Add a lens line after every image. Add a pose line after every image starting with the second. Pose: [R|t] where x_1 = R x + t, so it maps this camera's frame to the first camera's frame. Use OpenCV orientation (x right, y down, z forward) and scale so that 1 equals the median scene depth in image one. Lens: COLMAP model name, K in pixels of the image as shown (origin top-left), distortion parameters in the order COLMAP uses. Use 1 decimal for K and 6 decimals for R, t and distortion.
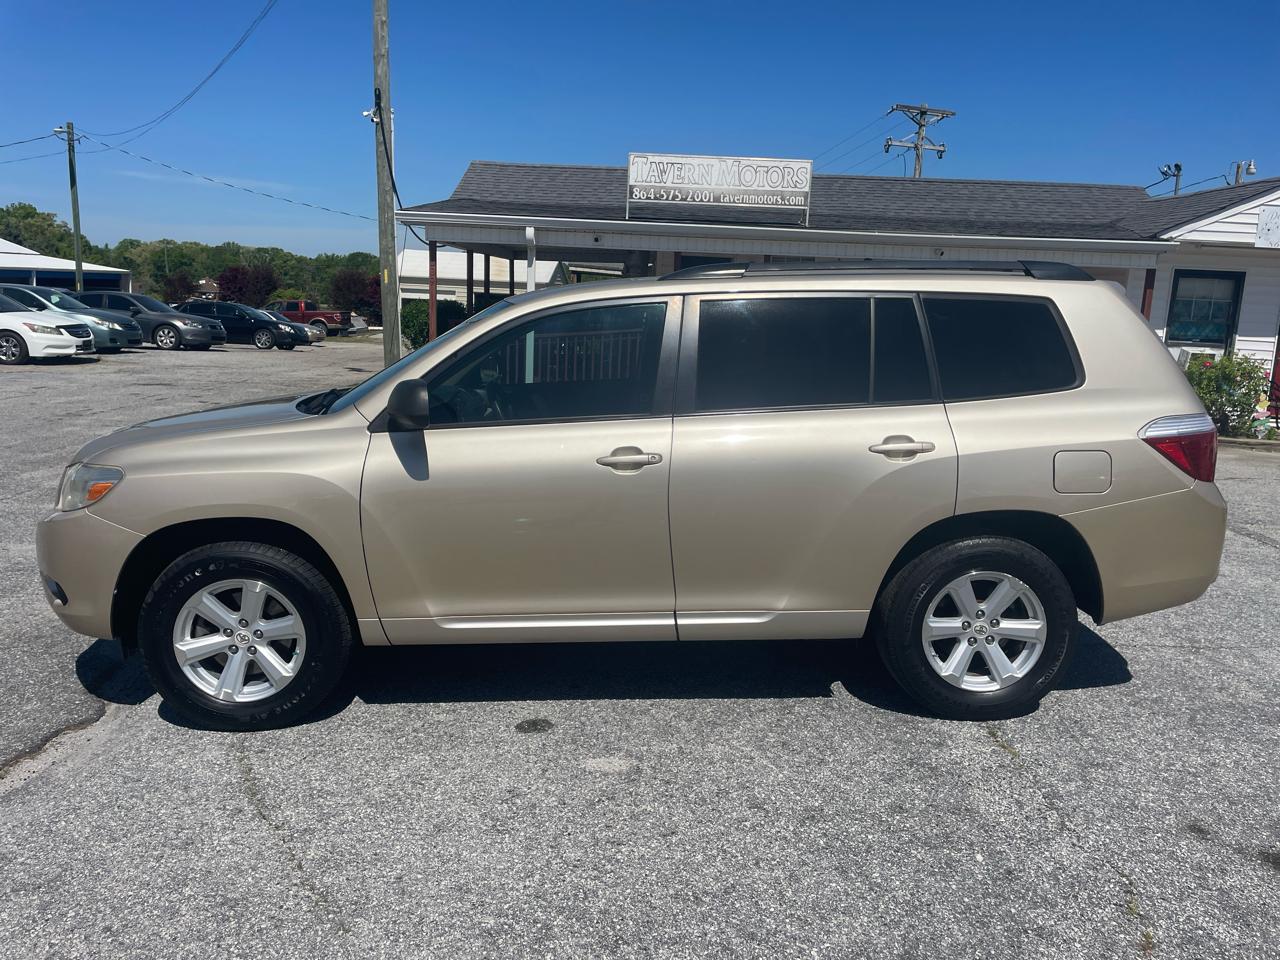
lens RADIAL K [[960.8, 0, 634.1], [0, 960.8, 473.4], [0, 0, 1]] dist [0.075617, -0.094264]
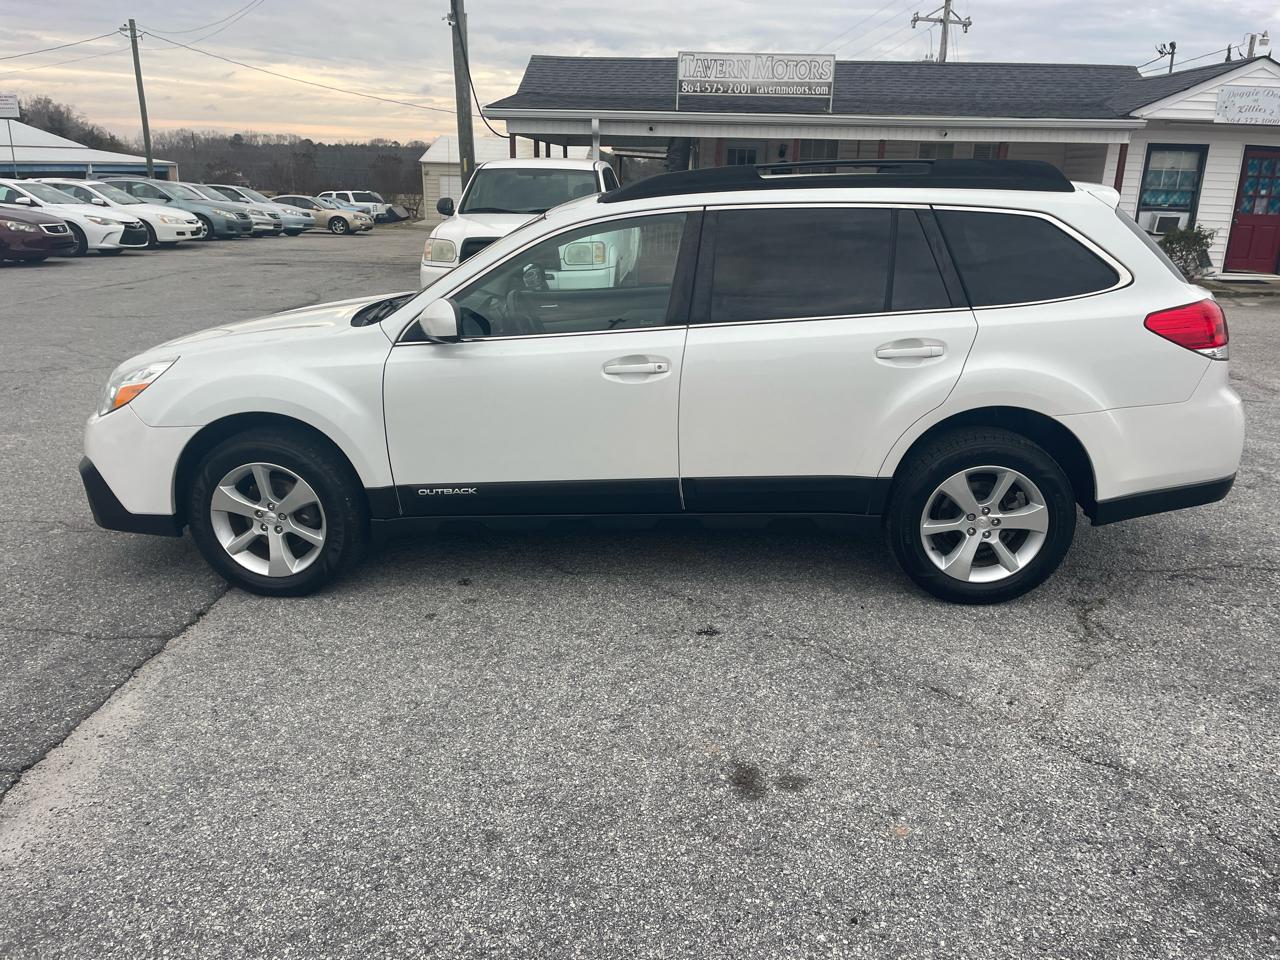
lens RADIAL K [[954.6, 0, 646.8], [0, 954.6, 473.8], [0, 0, 1]] dist [0.092272, -0.115978]
pose [[0.999715, -0.015509, -0.018139, -0.025728], [0.017500, 0.993175, 0.115313, 0.035060], [0.016227, -0.115598, 0.993164, -0.190824]]
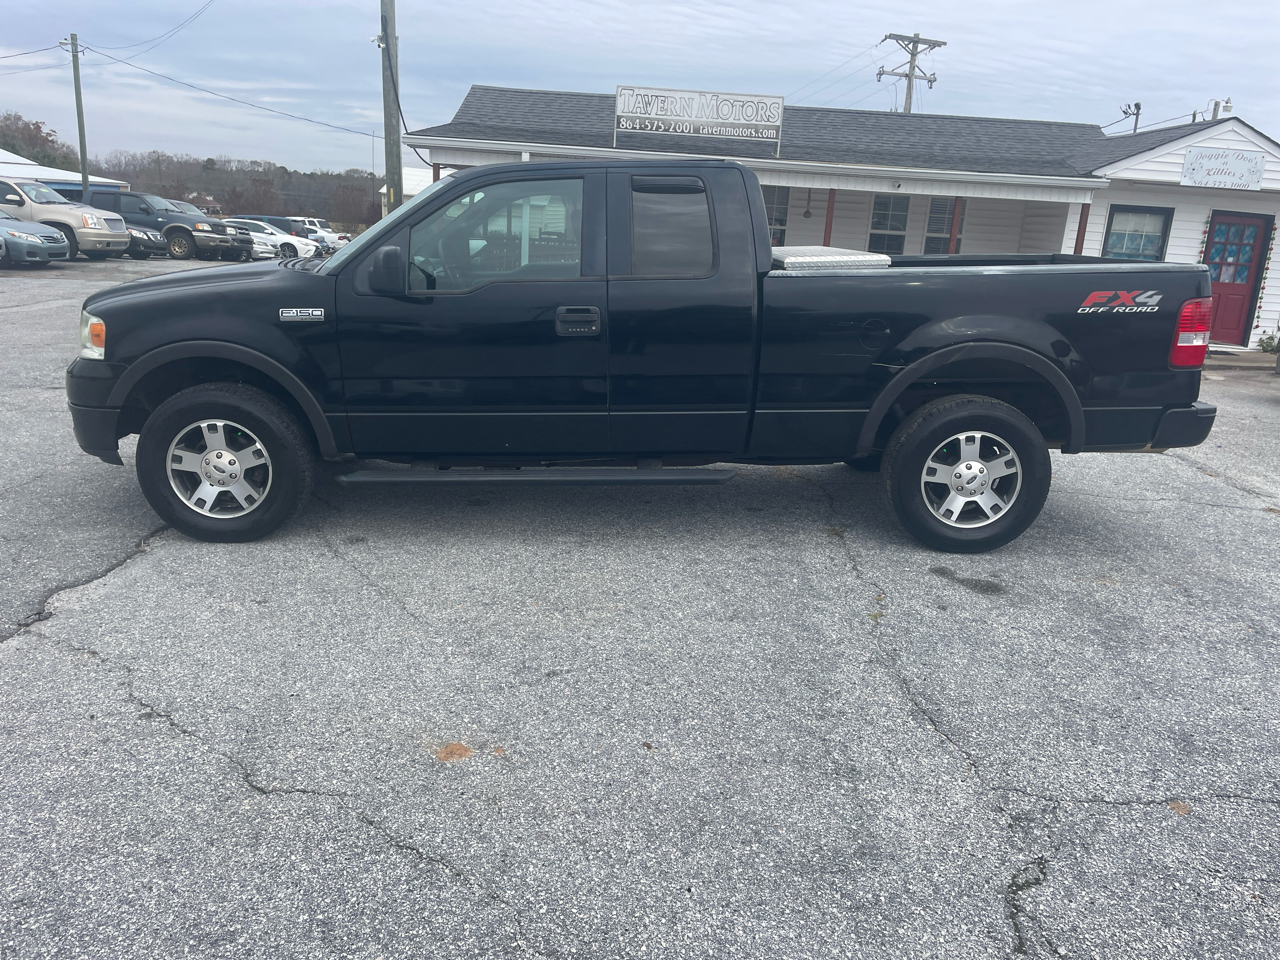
lens RADIAL K [[954.6, 0, 646.8], [0, 954.6, 473.8], [0, 0, 1]] dist [0.092272, -0.115978]
pose [[0.999722, 0.016927, 0.016390, 0.015405], [-0.018118, 0.996984, 0.075463, 0.019827], [-0.015063, -0.075739, 0.997014, -0.103070]]
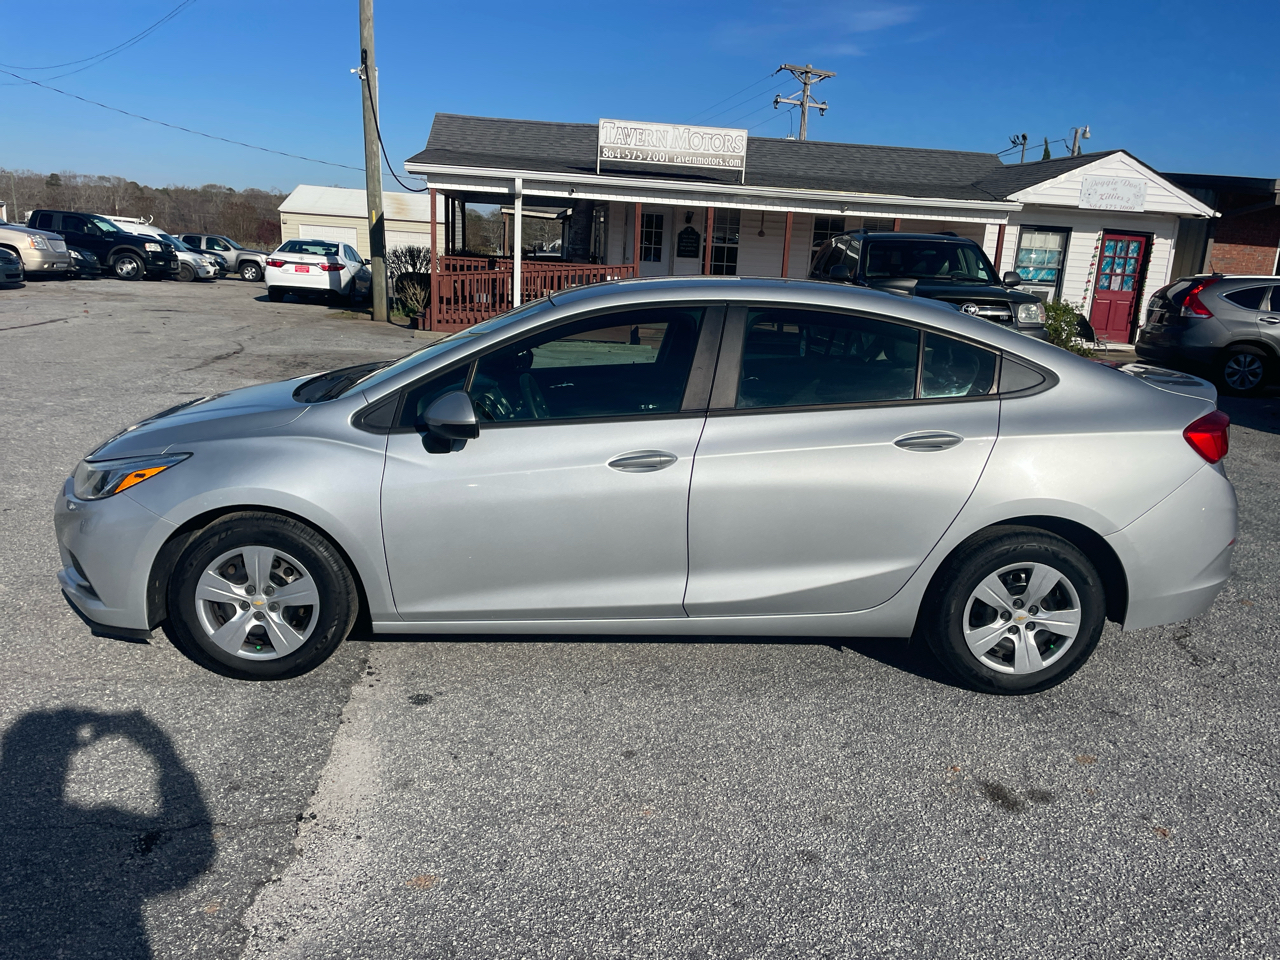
lens RADIAL K [[962.0, 0, 641.7], [0, 962.0, 469.0], [0, 0, 1]] dist [0.086627, -0.108803]
pose [[0.990785, -0.015356, 0.134568, -0.105824], [0.008274, 0.998558, 0.053033, 0.036384], [-0.135188, -0.051431, 0.989484, -0.198985]]
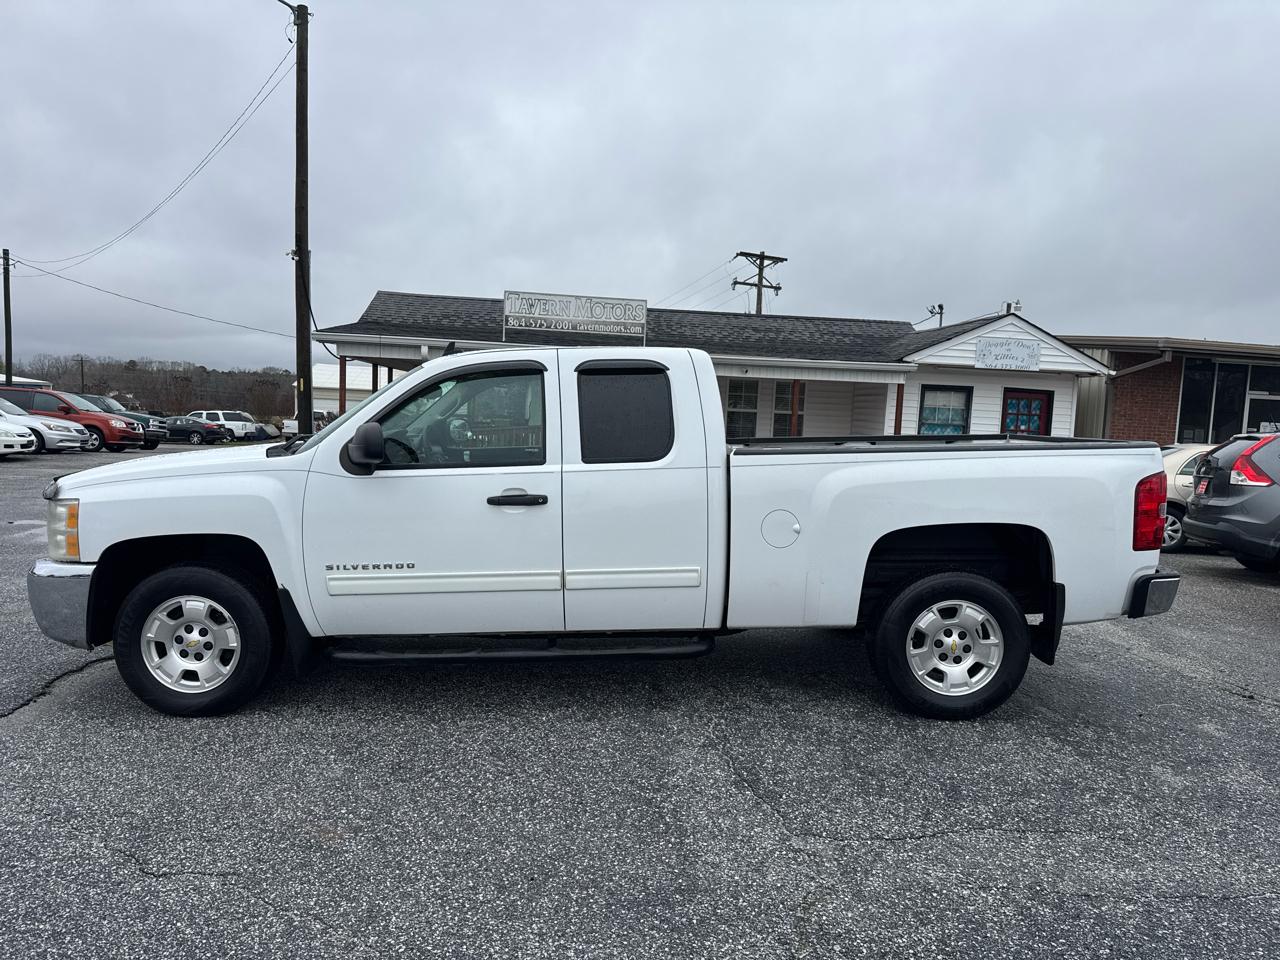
lens RADIAL K [[882.0, 0, 636.6], [0, 882.0, 483.9], [0, 0, 1]] dist [0.109961, -0.164783]
pose [[0.993328, -0.006569, 0.115139, 0.026951], [0.017658, 0.995267, -0.095557, 0.032040], [-0.113966, 0.096953, 0.988743, -0.130909]]
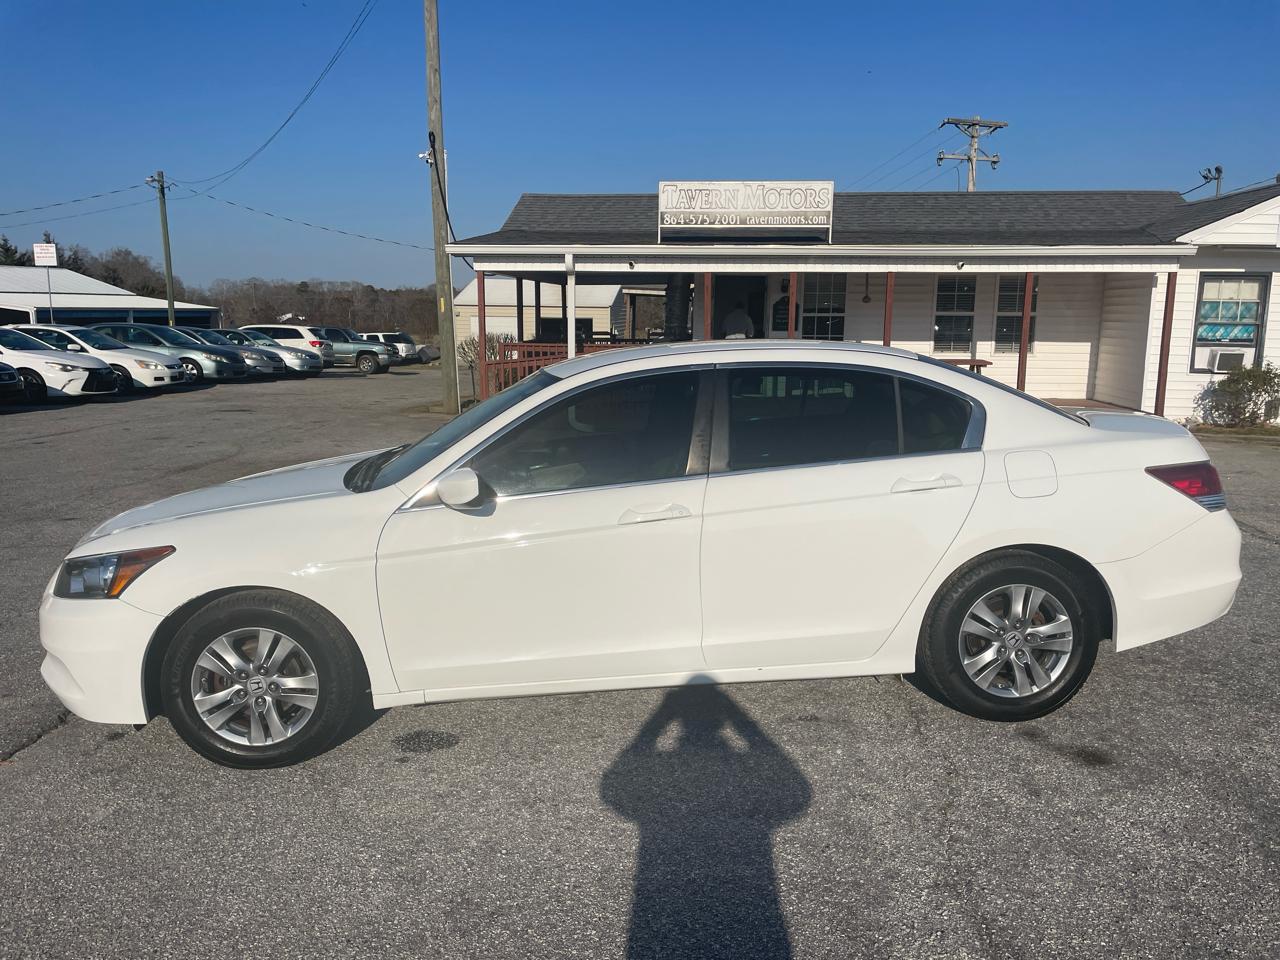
lens RADIAL K [[957.3, 0, 639.3], [0, 957.3, 473.3], [0, 0, 1]] dist [0.086683, -0.108378]
pose [[0.997174, -0.020482, -0.072275, 0.036755], [0.018958, 0.999585, -0.021711, 0.011313], [0.072690, 0.020280, 0.997148, -0.048959]]
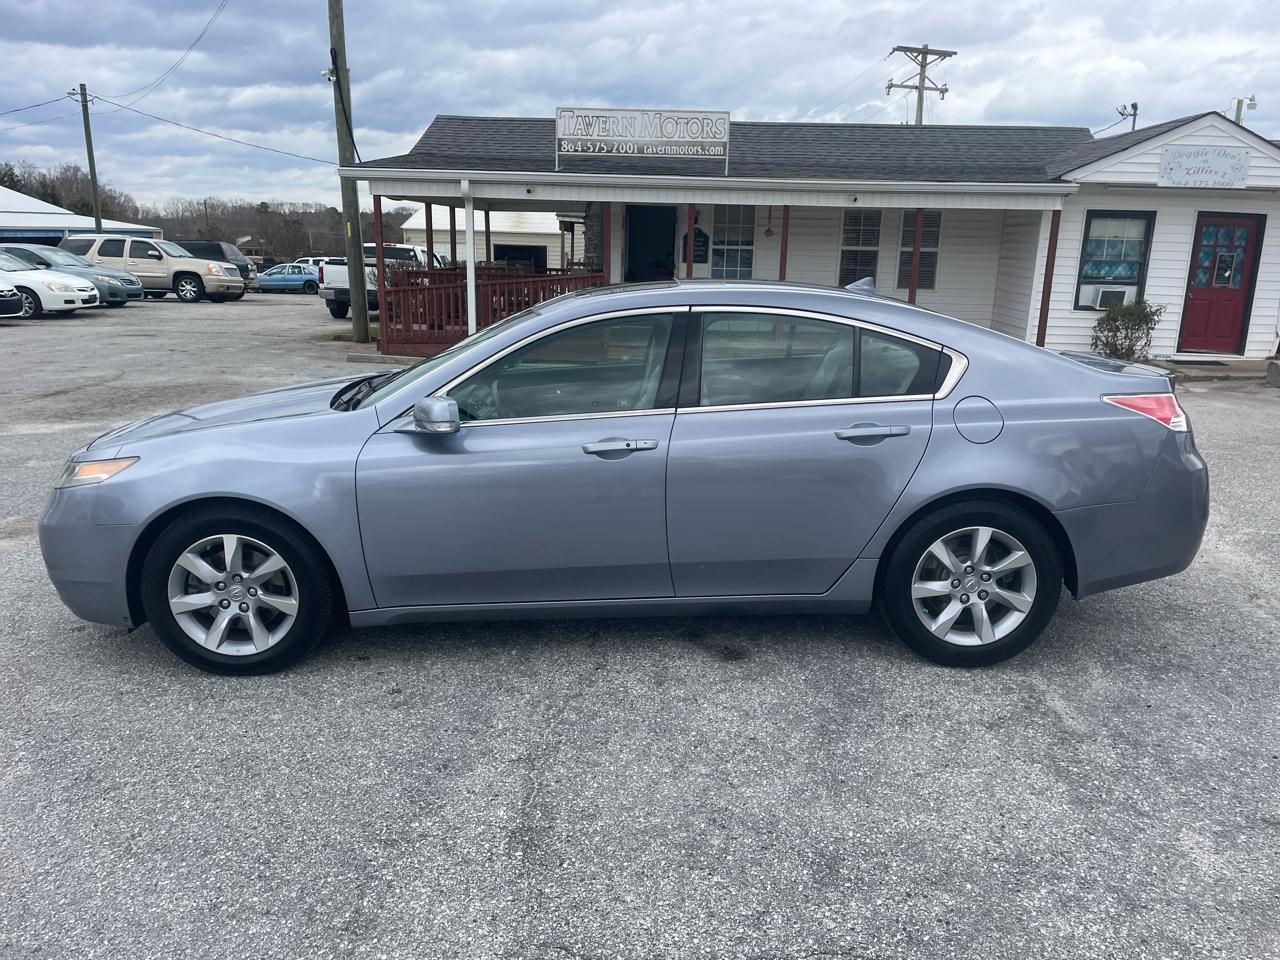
lens RADIAL K [[954.1, 0, 653.3], [0, 954.1, 485.7], [0, 0, 1]] dist [0.089017, -0.110043]
pose [[0.999440, -0.009147, -0.032173, 0.112263], [0.011140, 0.997994, 0.062321, 0.014347], [0.031538, -0.062645, 0.997537, -0.063127]]
